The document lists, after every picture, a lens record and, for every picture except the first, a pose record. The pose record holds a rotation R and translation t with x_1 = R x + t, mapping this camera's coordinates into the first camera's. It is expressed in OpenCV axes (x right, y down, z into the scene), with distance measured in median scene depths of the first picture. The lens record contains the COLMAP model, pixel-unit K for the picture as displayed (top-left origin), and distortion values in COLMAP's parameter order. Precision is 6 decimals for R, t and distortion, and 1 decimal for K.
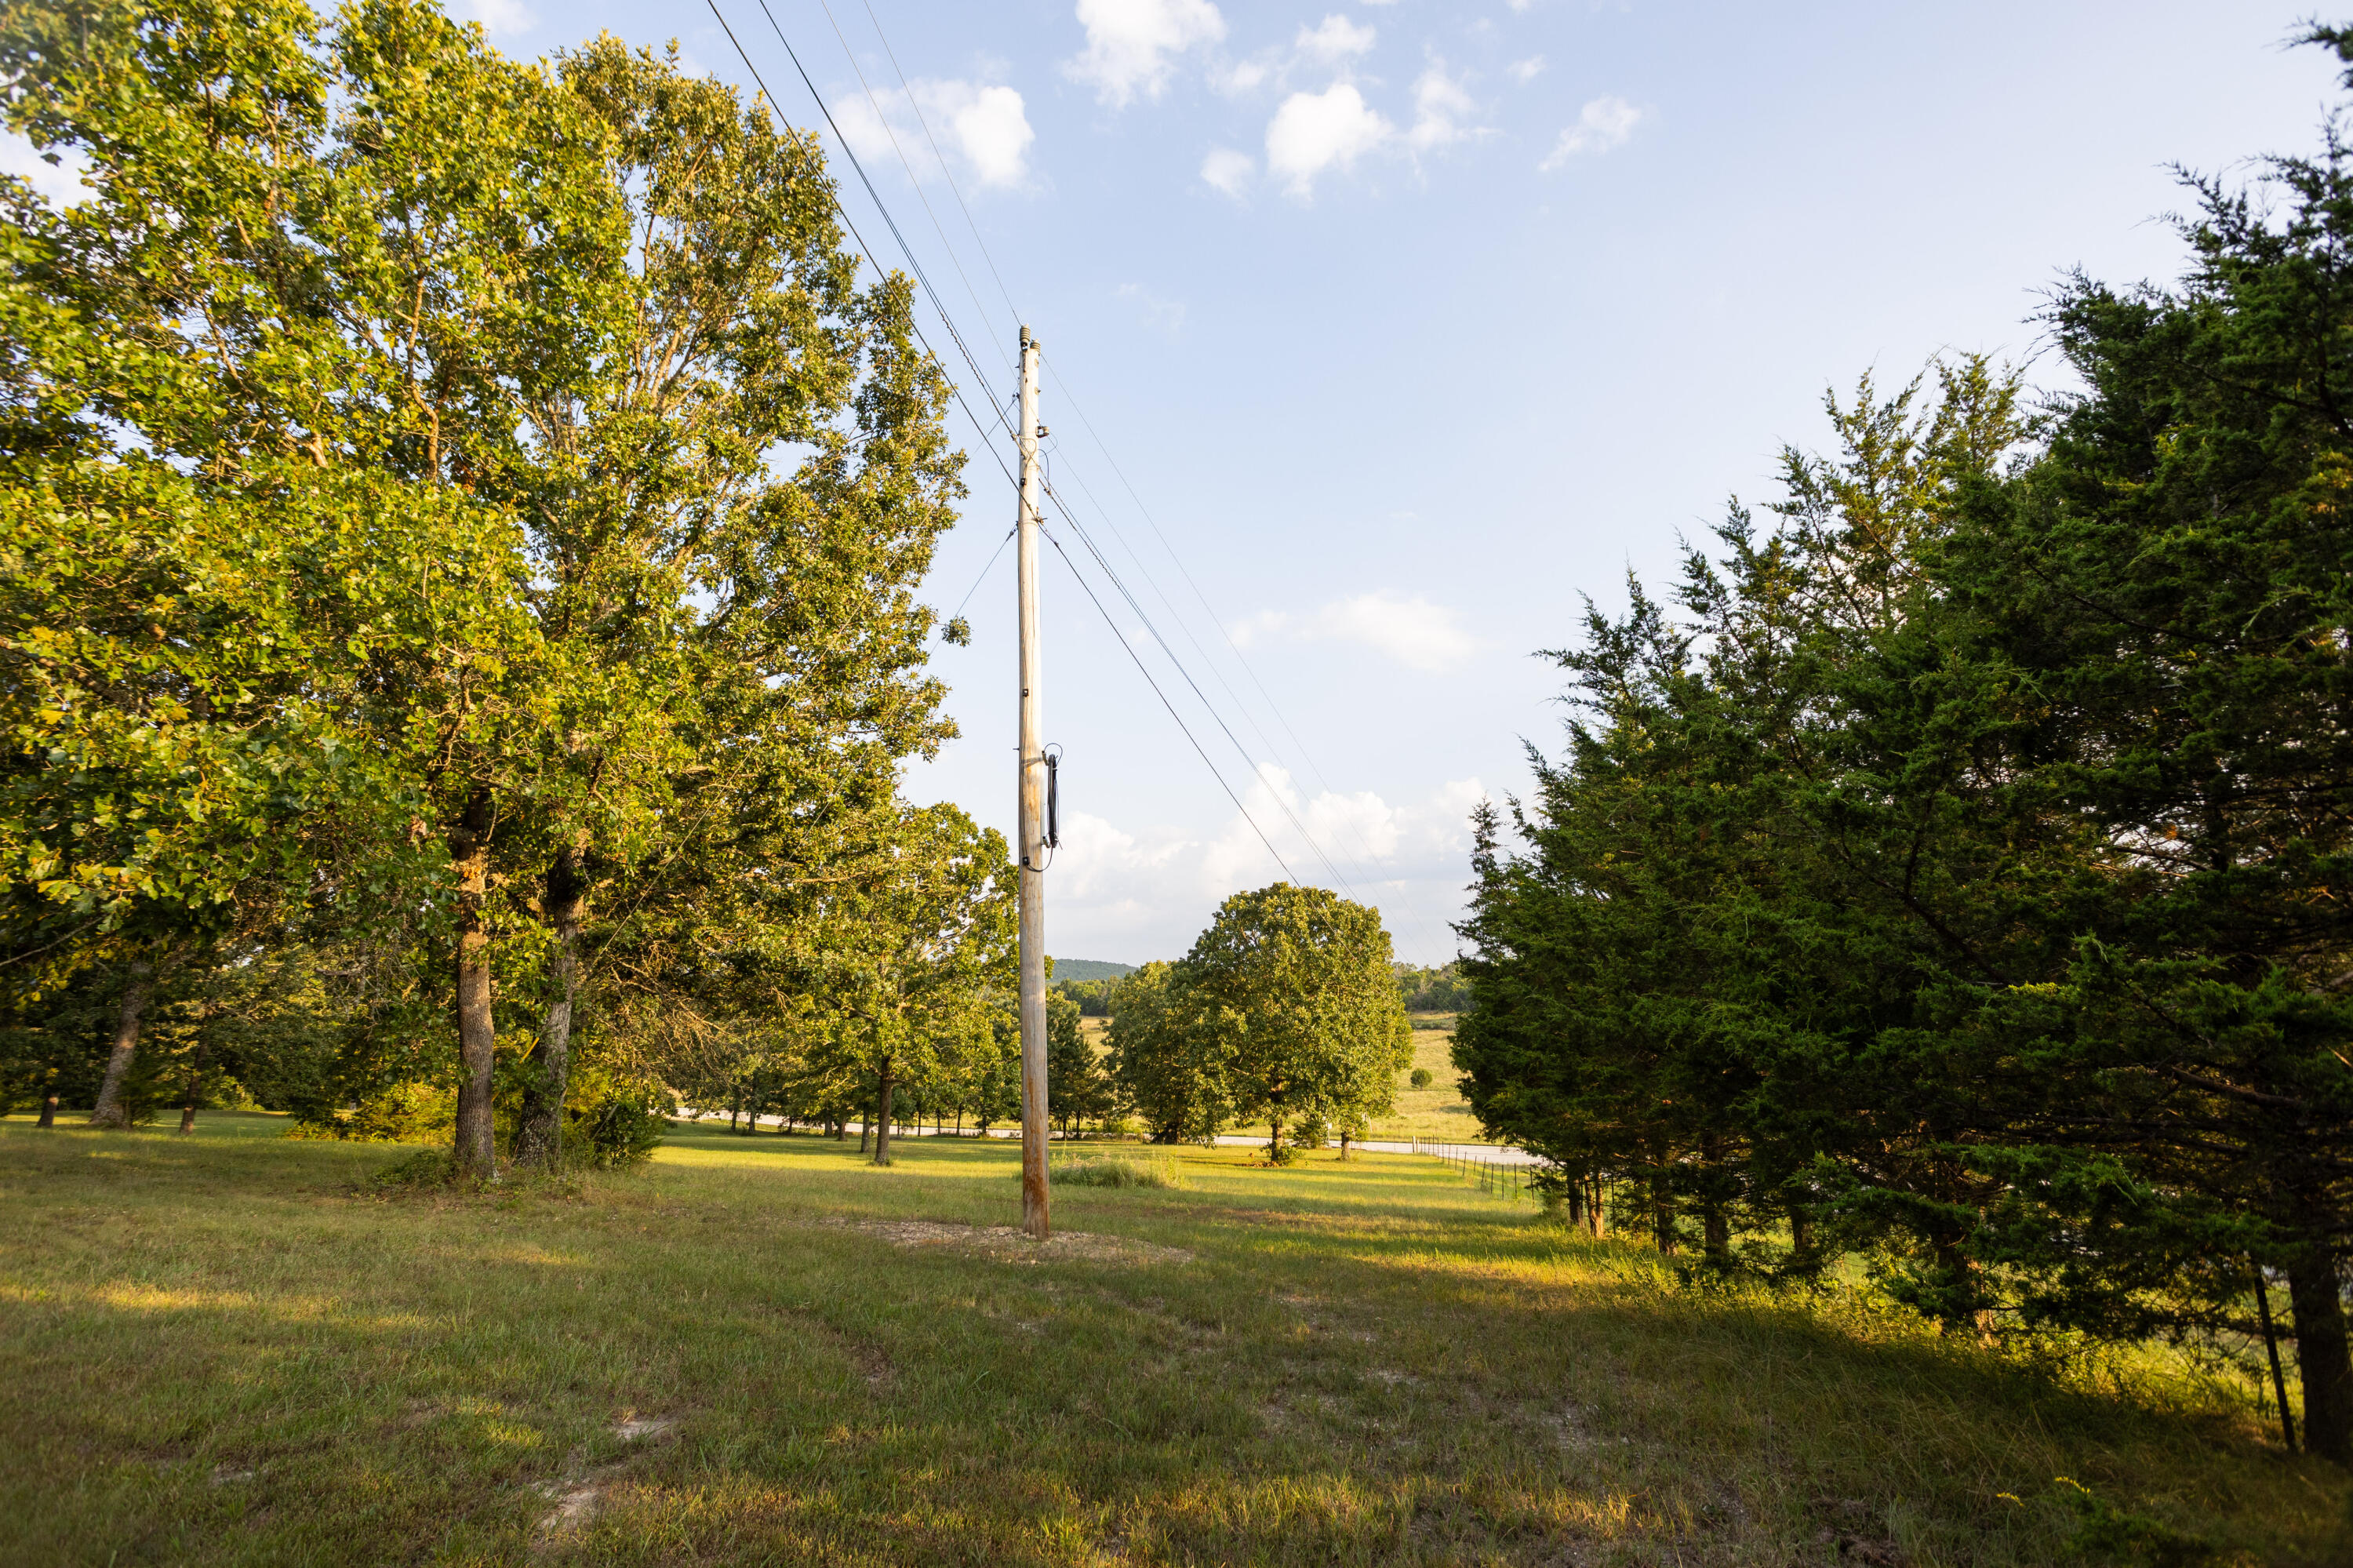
lens RADIAL K [[1121.9, 0, 1157.3], [0, 1121.9, 775.2], [0, 0, 1]] dist [-0.041106, 0.025127]
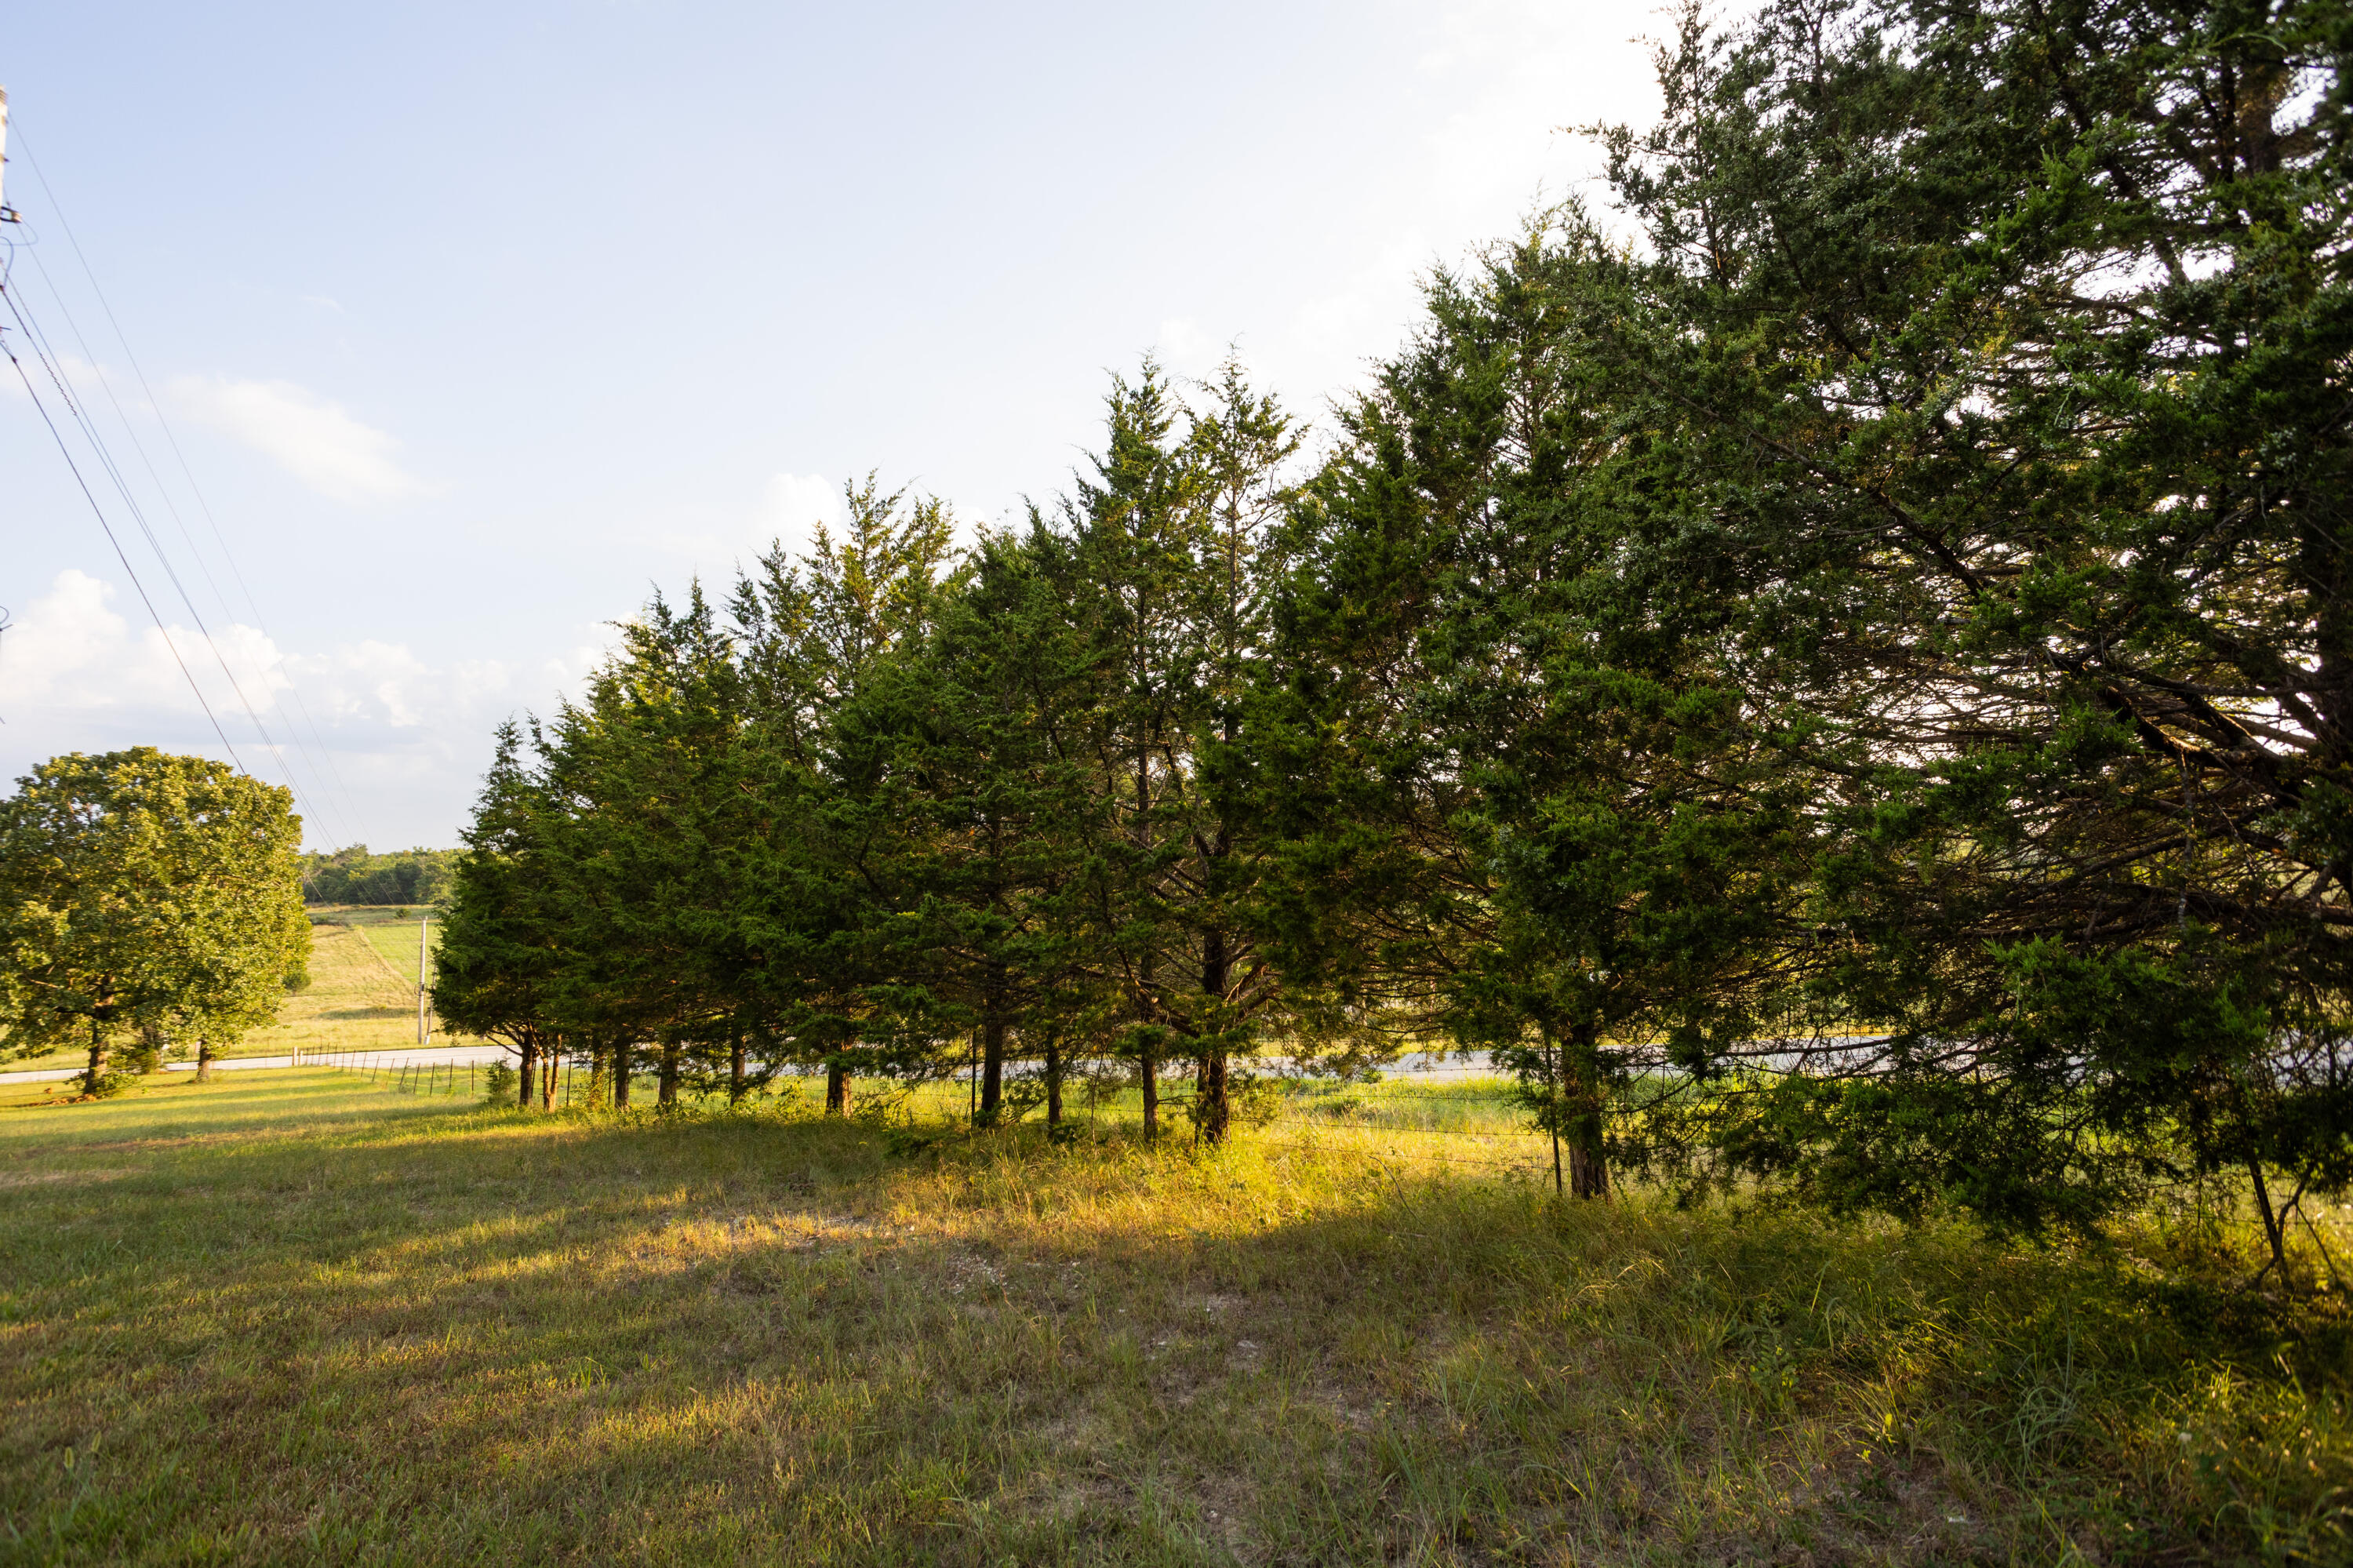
lens RADIAL K [[1121.9, 0, 1157.3], [0, 1121.9, 775.2], [0, 0, 1]] dist [-0.041106, 0.025127]
pose [[0.631620, 0.083886, 0.770727, -0.042835], [-0.155933, 0.987559, 0.020303, -0.013823], [-0.759435, -0.133005, 0.636842, -0.051678]]
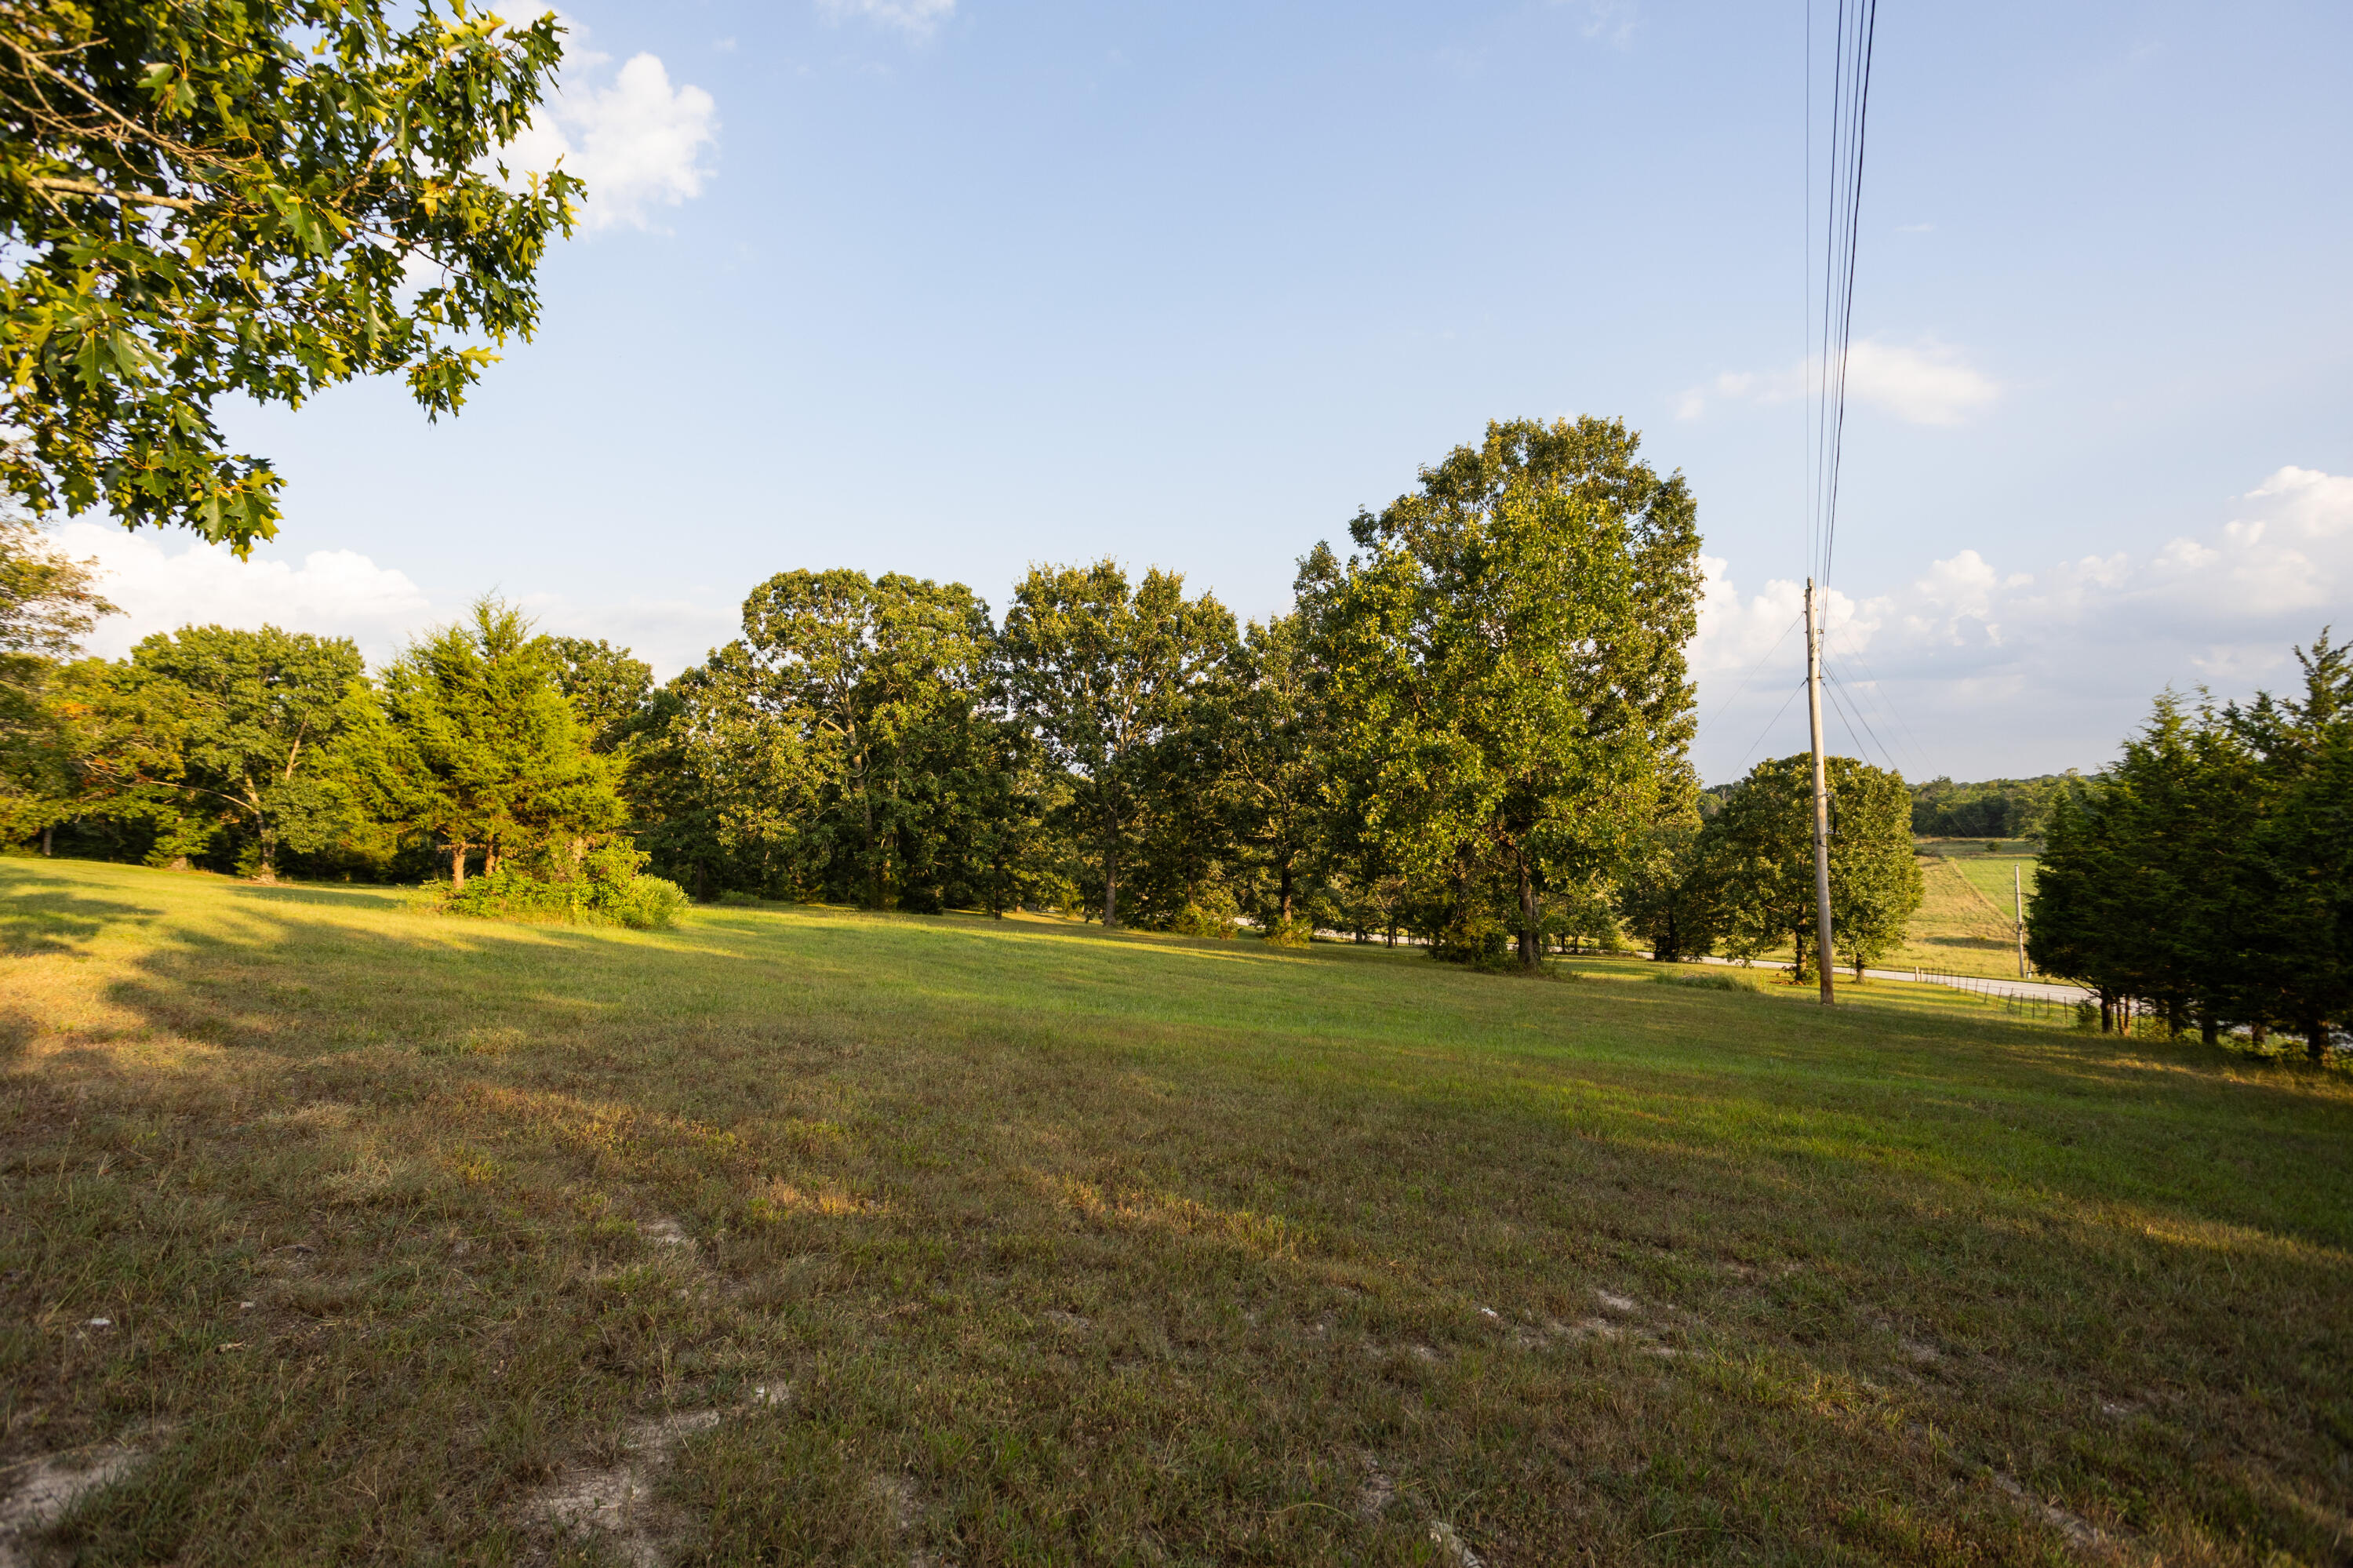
lens RADIAL K [[1121.9, 0, 1157.3], [0, 1121.9, 775.2], [0, 0, 1]] dist [-0.041106, 0.025127]
pose [[0.937758, -0.004326, -0.347263, -0.140851], [0.061434, 0.986220, 0.153610, -0.113202], [0.341813, -0.165383, 0.925101, -0.348318]]
